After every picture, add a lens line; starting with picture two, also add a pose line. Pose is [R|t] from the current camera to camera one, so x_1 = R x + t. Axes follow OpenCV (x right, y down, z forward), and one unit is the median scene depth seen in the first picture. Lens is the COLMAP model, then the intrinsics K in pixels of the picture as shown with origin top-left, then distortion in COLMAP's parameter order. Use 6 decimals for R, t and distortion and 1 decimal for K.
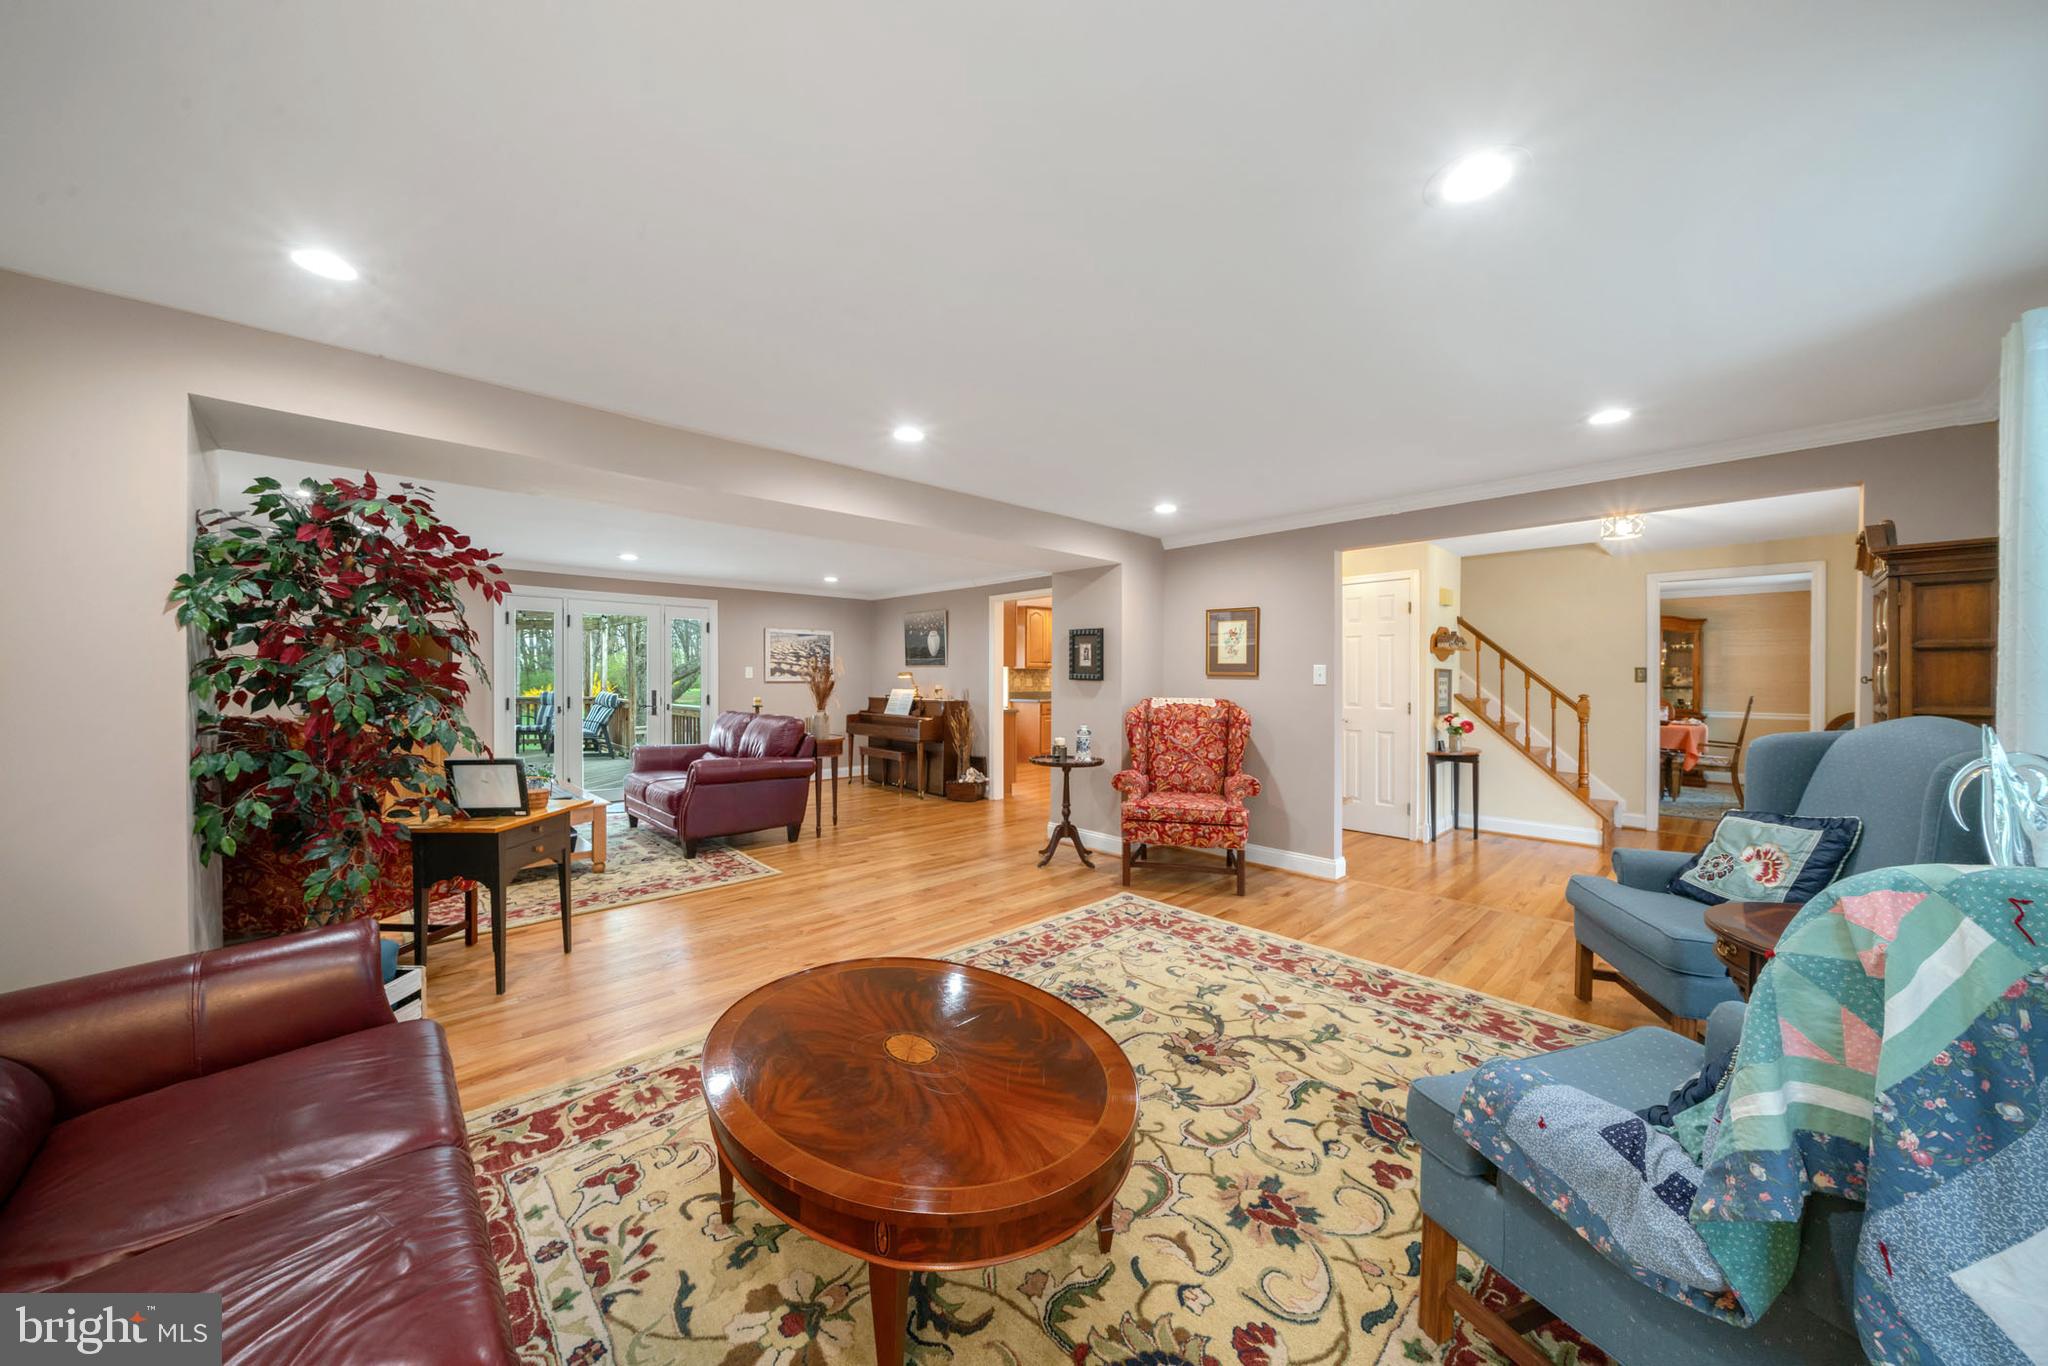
lens RADIAL K [[696.8, 0, 1016.8], [0, 696.8, 677.5], [0, 0, 1]] dist [-0.006468, -0.000057]
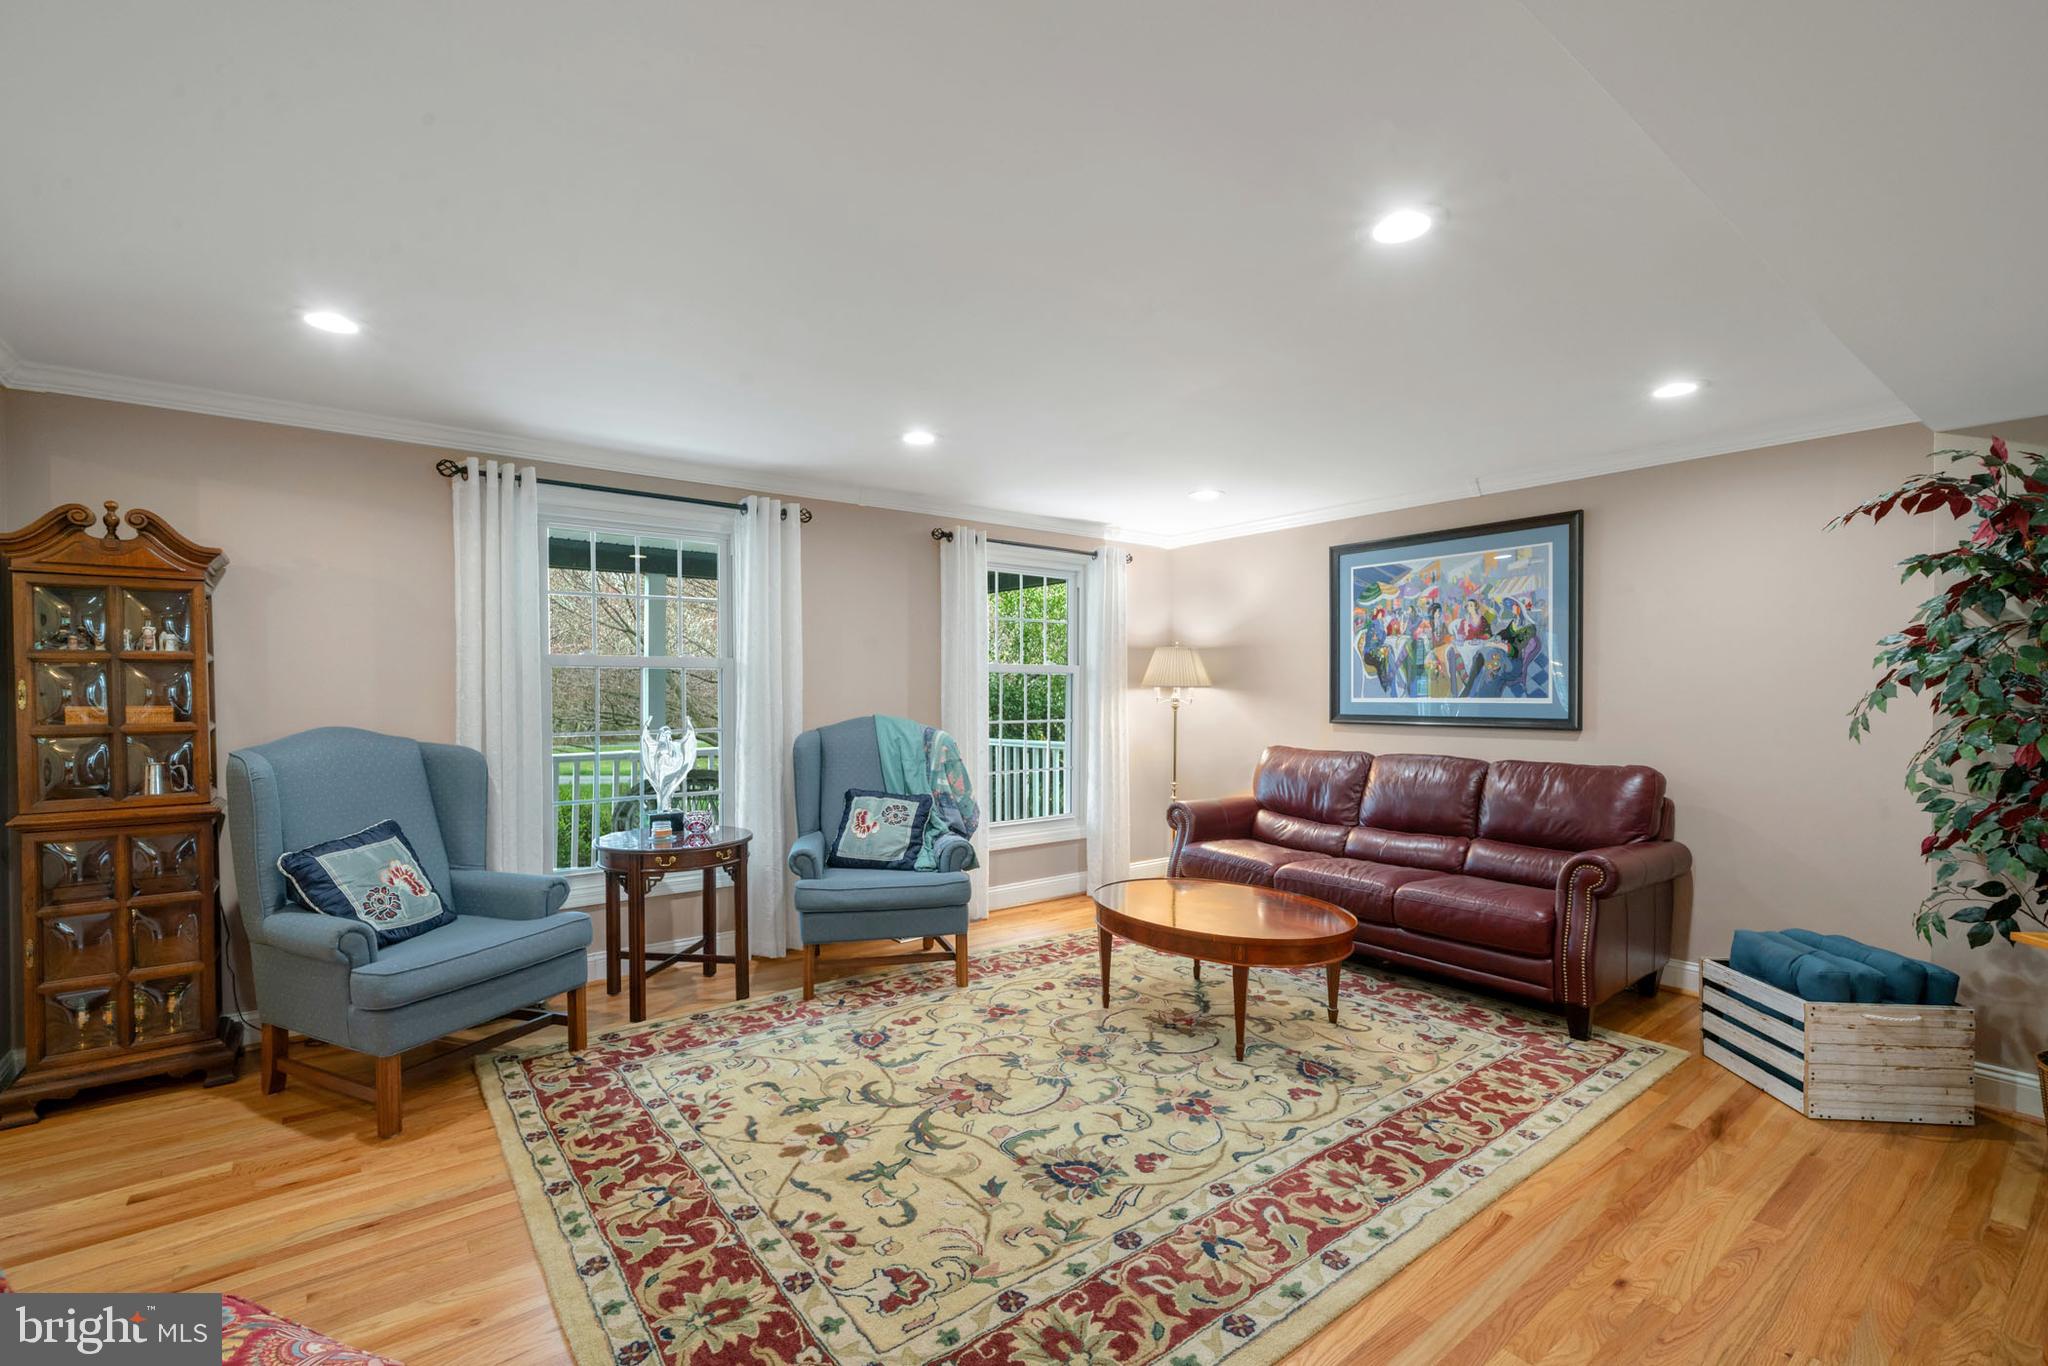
lens RADIAL K [[887.1, 0, 1023.6], [0, 887.1, 697.9], [0, 0, 1]] dist [0.001398, -0.000793]
pose [[-0.995334, -0.002070, 0.096472, 0.055132], [-0.001366, 0.999972, 0.007370, -0.000706], [-0.096485, 0.007204, -0.995308, 1.550692]]
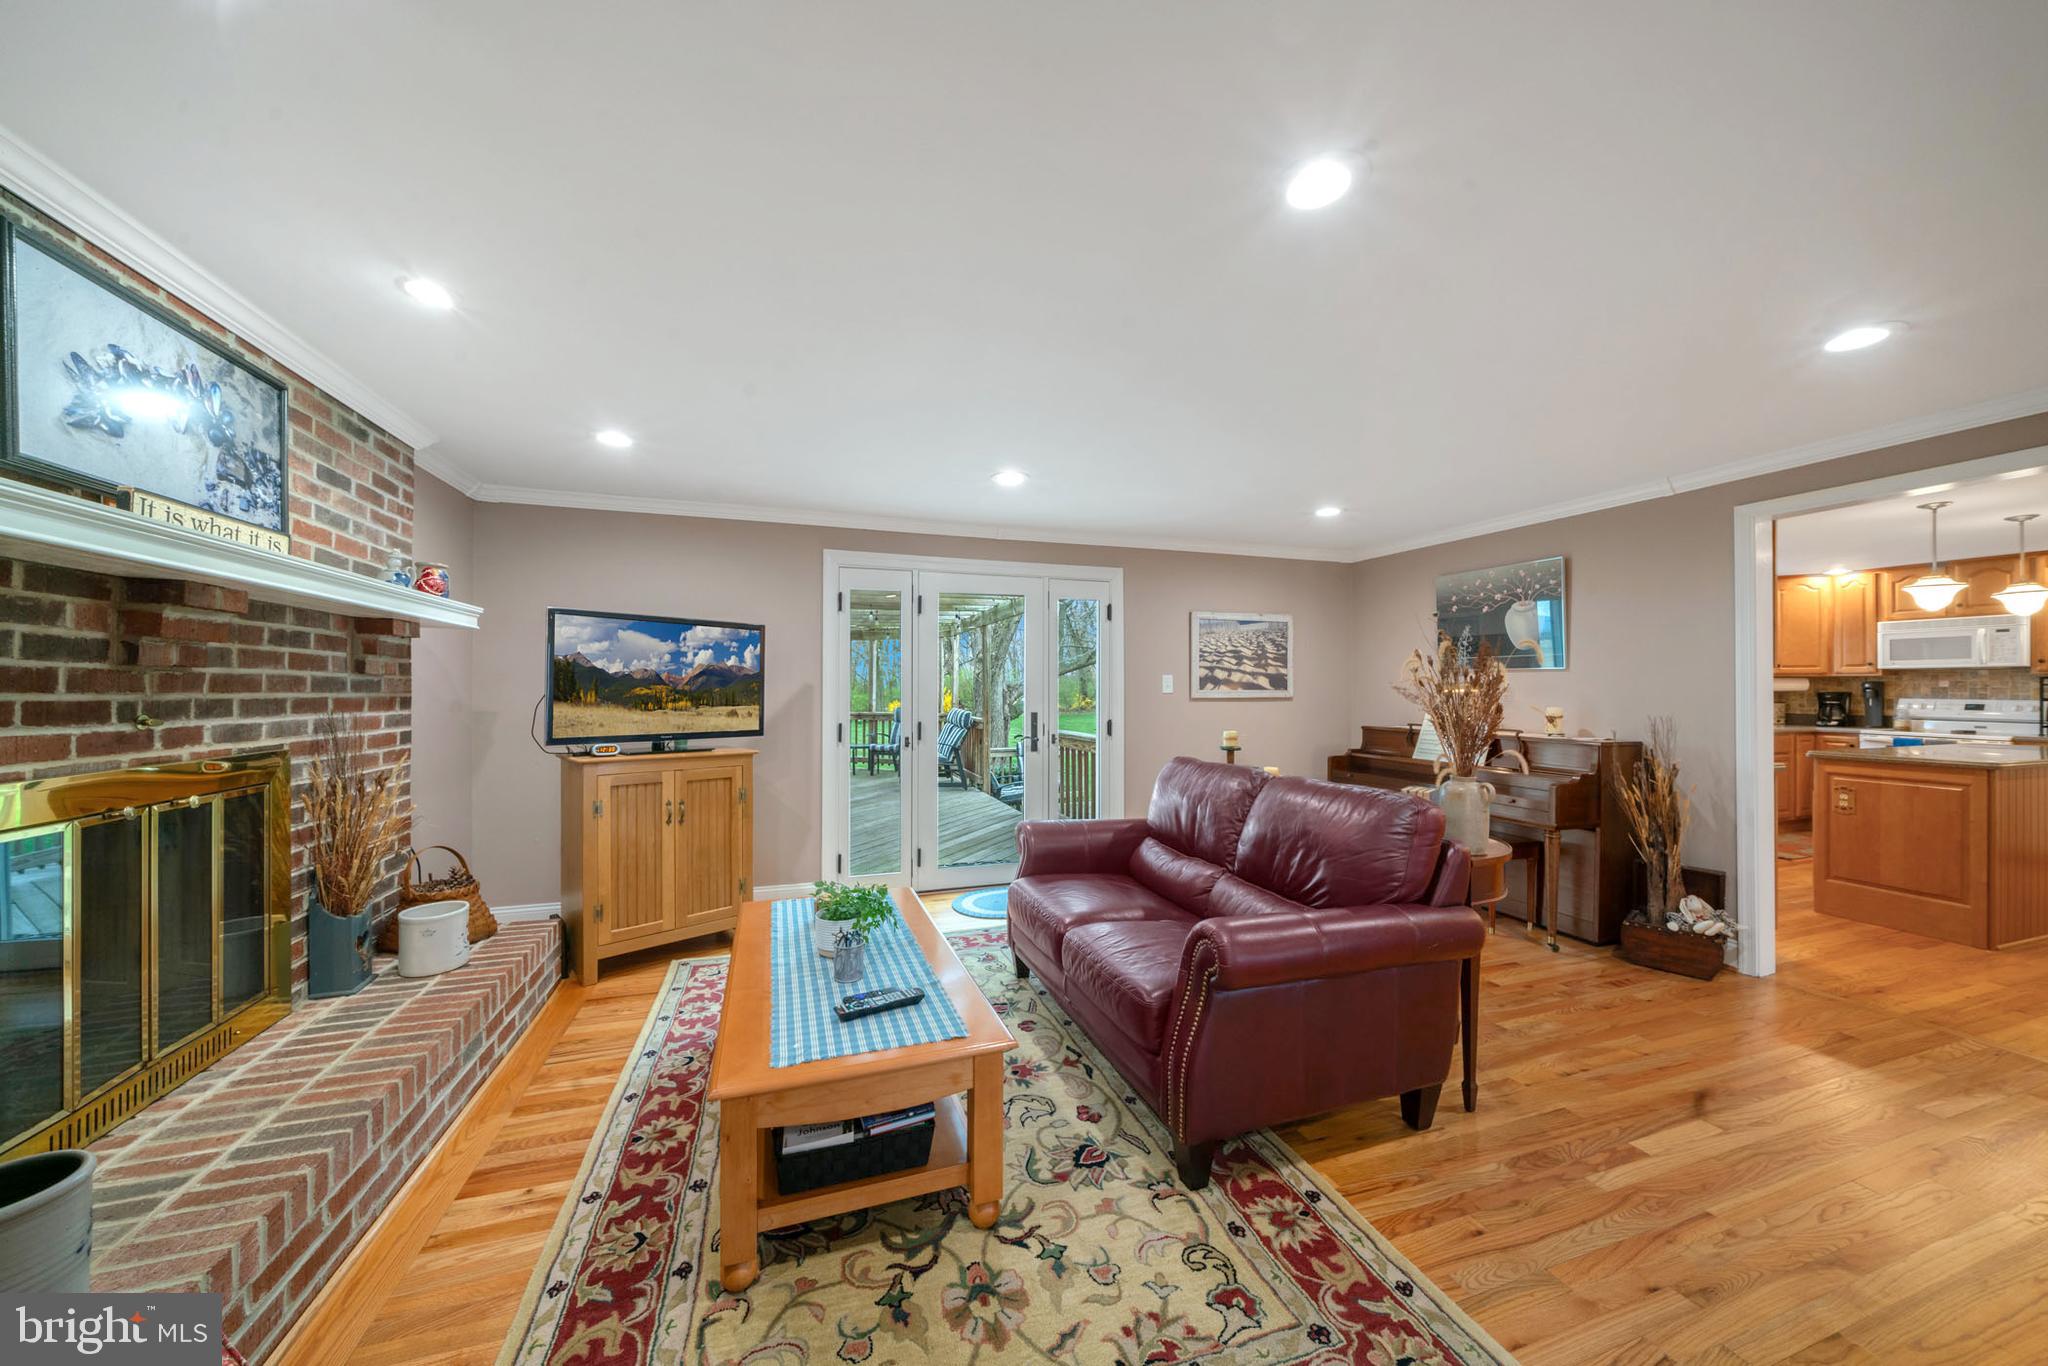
lens RADIAL K [[696.8, 0, 1017.4], [0, 696.8, 683.7], [0, 0, 1]] dist [-0.006468, -0.000057]
pose [[0.906216, -0.005217, -0.422784, -0.584109], [0.001096, 0.999950, -0.009988, -0.003389], [0.422815, 0.008587, 0.906176, 0.916284]]
